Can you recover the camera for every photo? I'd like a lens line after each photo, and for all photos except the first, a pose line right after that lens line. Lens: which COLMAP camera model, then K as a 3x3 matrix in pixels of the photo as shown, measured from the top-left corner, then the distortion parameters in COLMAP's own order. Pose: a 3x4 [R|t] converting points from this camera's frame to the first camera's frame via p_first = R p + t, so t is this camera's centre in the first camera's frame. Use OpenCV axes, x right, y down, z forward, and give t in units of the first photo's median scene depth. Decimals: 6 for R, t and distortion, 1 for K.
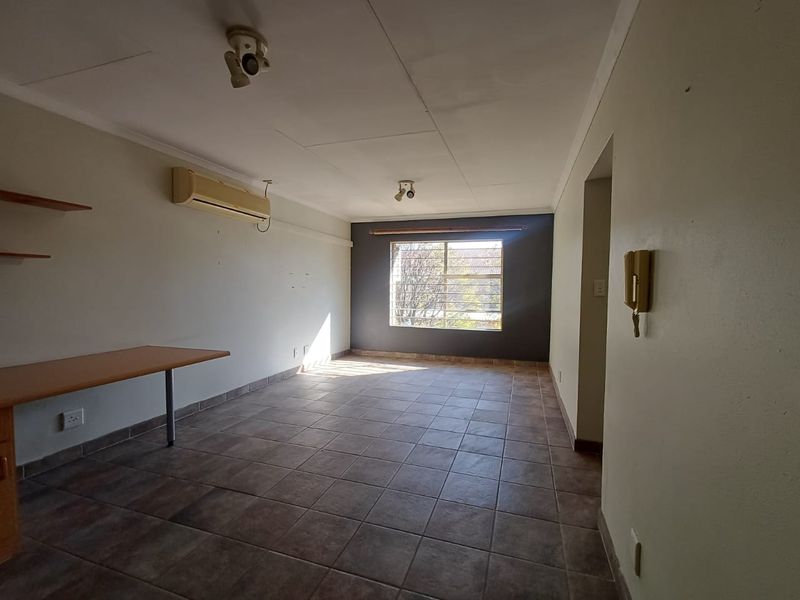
lens RADIAL K [[362.8, 0, 403.3], [0, 362.8, 298.7], [0, 0, 1]] dist [0.000796, 0.000017]
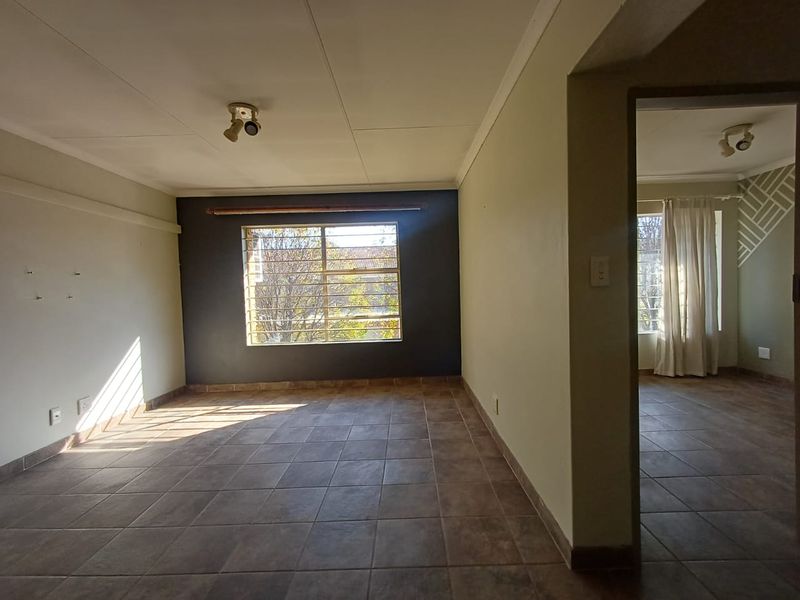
lens RADIAL K [[365.5, 0, 405.7], [0, 365.5, 298.5], [0, 0, 1]] dist [0.009314, 0.000227]
pose [[0.947855, -0.051418, 0.314528, 0.043700], [0.053199, 0.998580, 0.002925, -0.003059], [-0.314231, 0.013960, 0.949244, 0.295661]]
